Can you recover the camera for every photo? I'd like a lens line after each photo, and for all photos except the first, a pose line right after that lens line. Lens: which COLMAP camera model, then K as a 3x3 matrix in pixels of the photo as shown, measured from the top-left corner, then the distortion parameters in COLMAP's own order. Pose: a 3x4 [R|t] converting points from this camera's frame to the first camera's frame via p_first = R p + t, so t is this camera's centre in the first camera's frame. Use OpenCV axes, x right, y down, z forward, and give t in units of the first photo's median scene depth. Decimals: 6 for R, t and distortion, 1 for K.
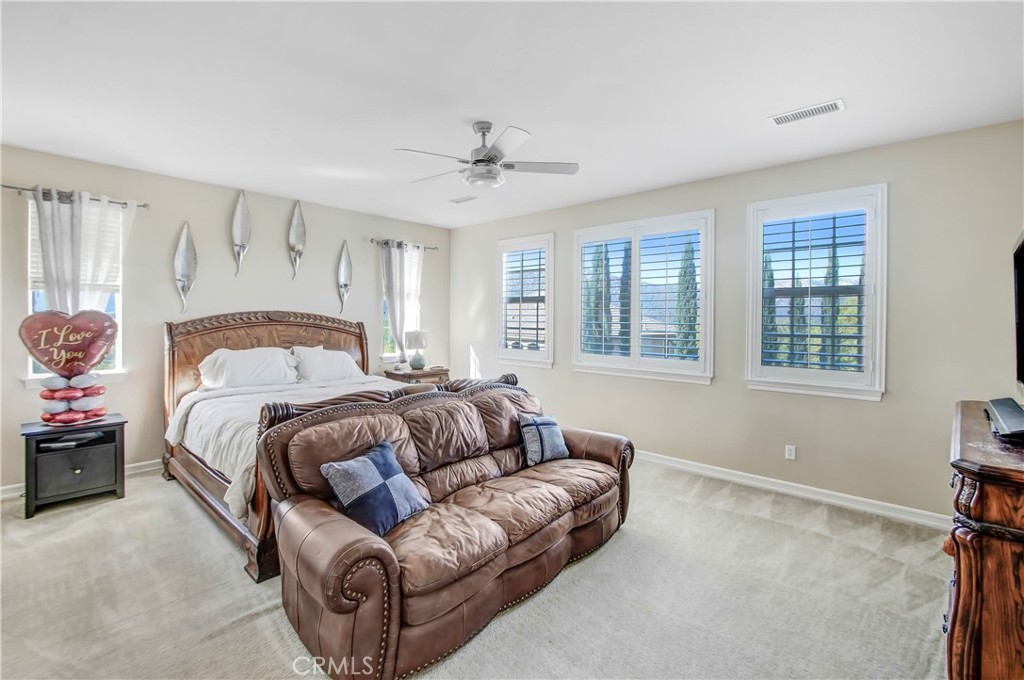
lens RADIAL K [[460.4, 0, 516.6], [0, 460.4, 319.0], [0, 0, 1]] dist [-0.003555, -0.000471]
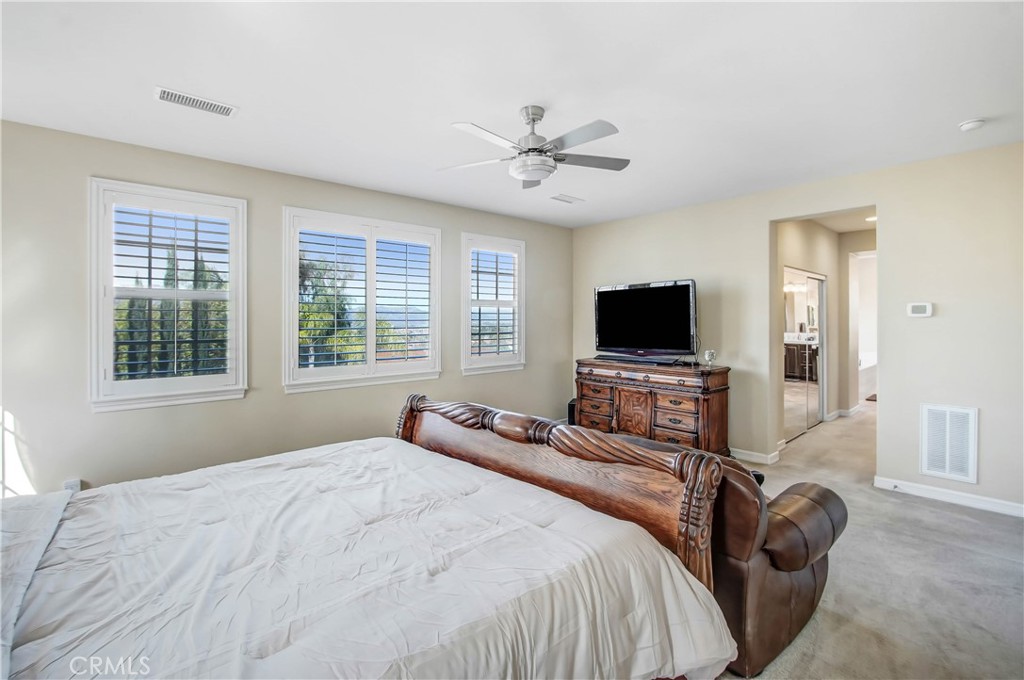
lens RADIAL K [[460.4, 0, 516.6], [0, 460.4, 319.0], [0, 0, 1]] dist [-0.003555, -0.000471]
pose [[0.093810, -0.000823, 0.995590, -0.423290], [0.009405, 0.999956, -0.000060, -0.004446], [-0.995546, 0.009369, 0.093814, 0.410068]]
